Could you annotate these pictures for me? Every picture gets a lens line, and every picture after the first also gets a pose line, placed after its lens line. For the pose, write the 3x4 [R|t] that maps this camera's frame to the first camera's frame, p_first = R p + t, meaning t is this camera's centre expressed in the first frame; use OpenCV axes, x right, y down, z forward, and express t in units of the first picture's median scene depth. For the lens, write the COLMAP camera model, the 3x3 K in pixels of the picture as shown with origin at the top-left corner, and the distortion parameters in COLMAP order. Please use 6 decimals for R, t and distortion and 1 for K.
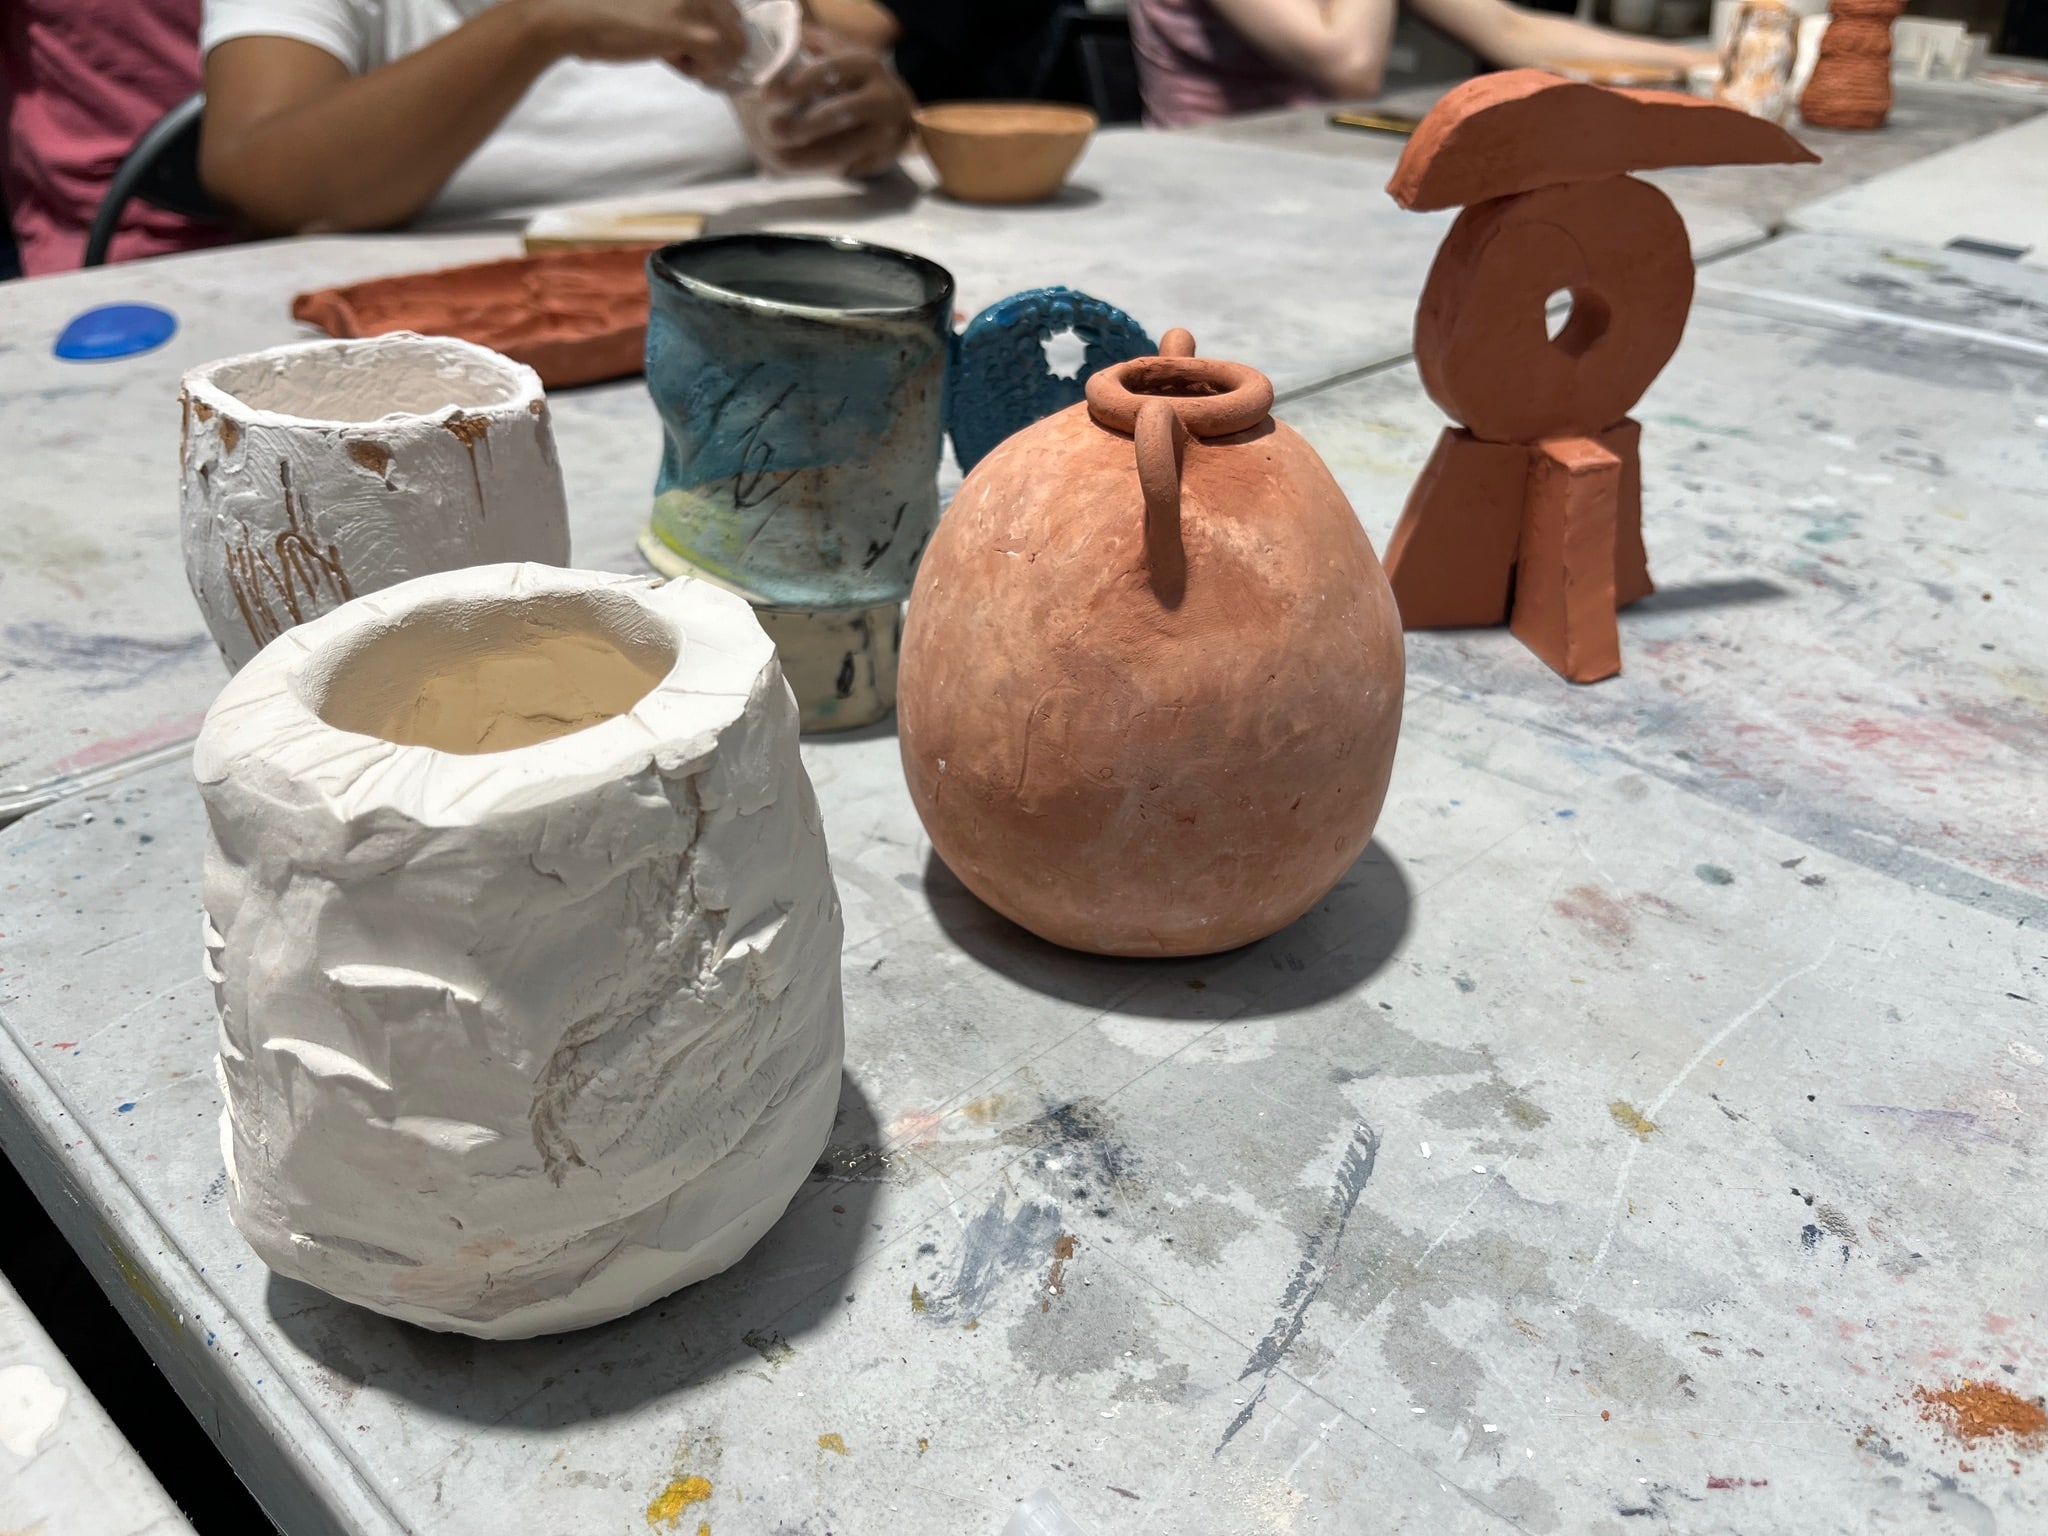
lens RADIAL K [[1602.2, 0, 1027.4], [0, 1602.2, 766.7], [0, 0, 1]] dist [0.001170, 0.000899]
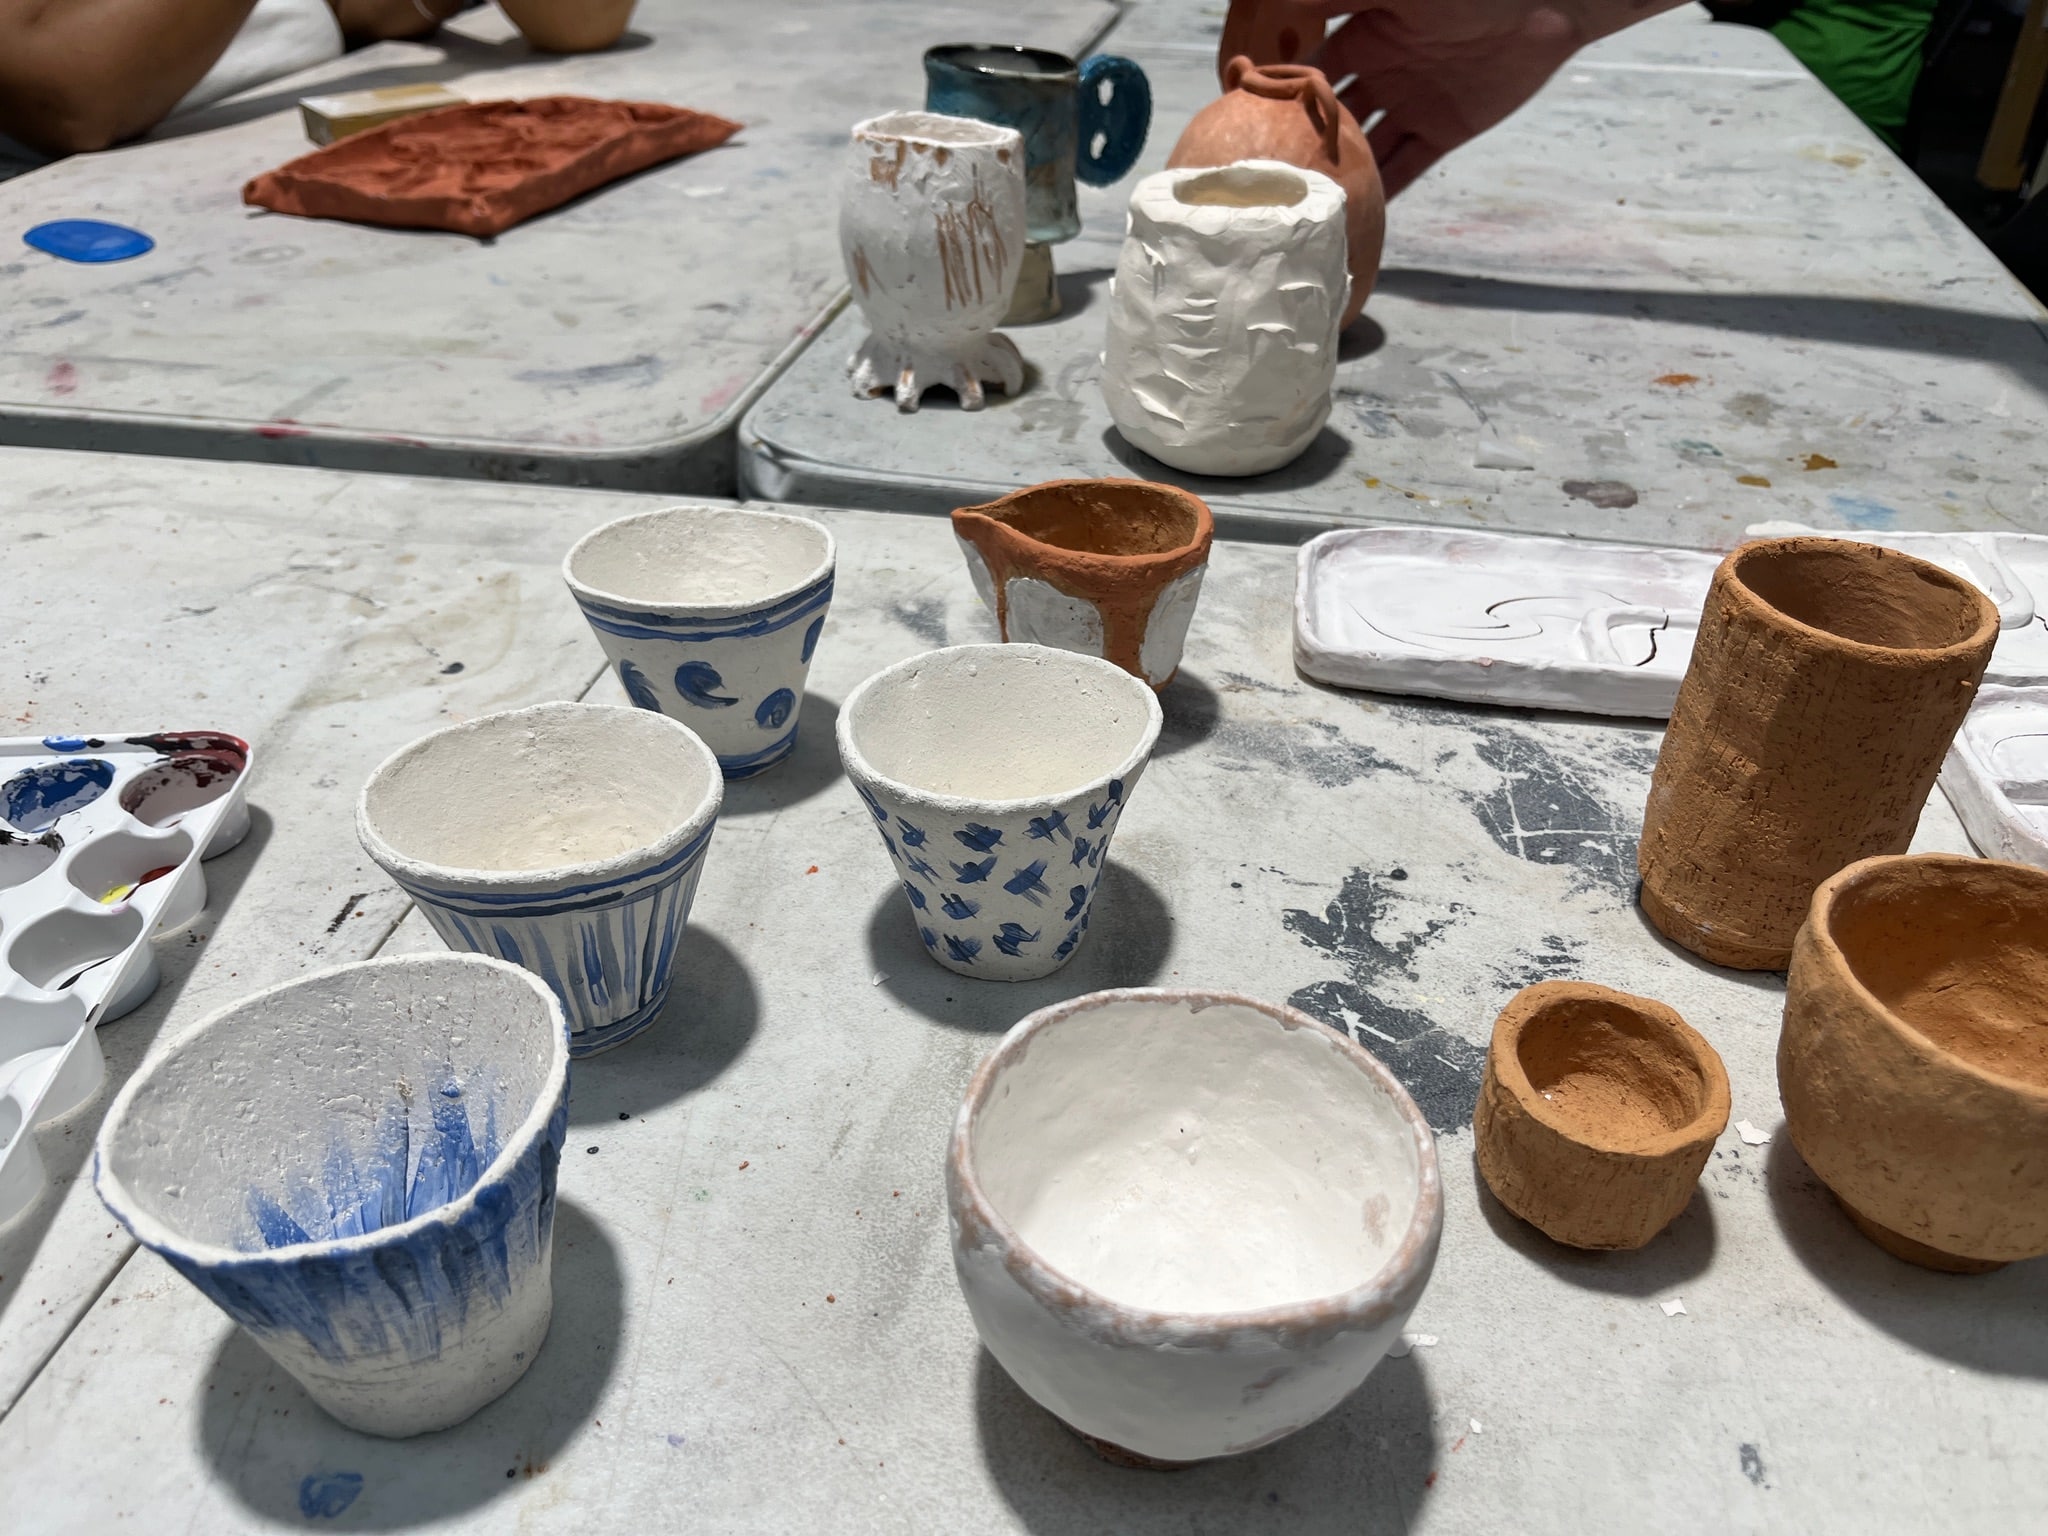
lens RADIAL K [[1602.2, 0, 1020.2], [0, 1602.2, 767.9], [0, 0, 1]] dist [0.001170, 0.000899]
pose [[0.852410, -0.309259, 0.421612, -1.533096], [0.269533, 0.950837, 0.152515, 0.254178], [-0.448051, -0.016367, 0.893858, -0.901403]]
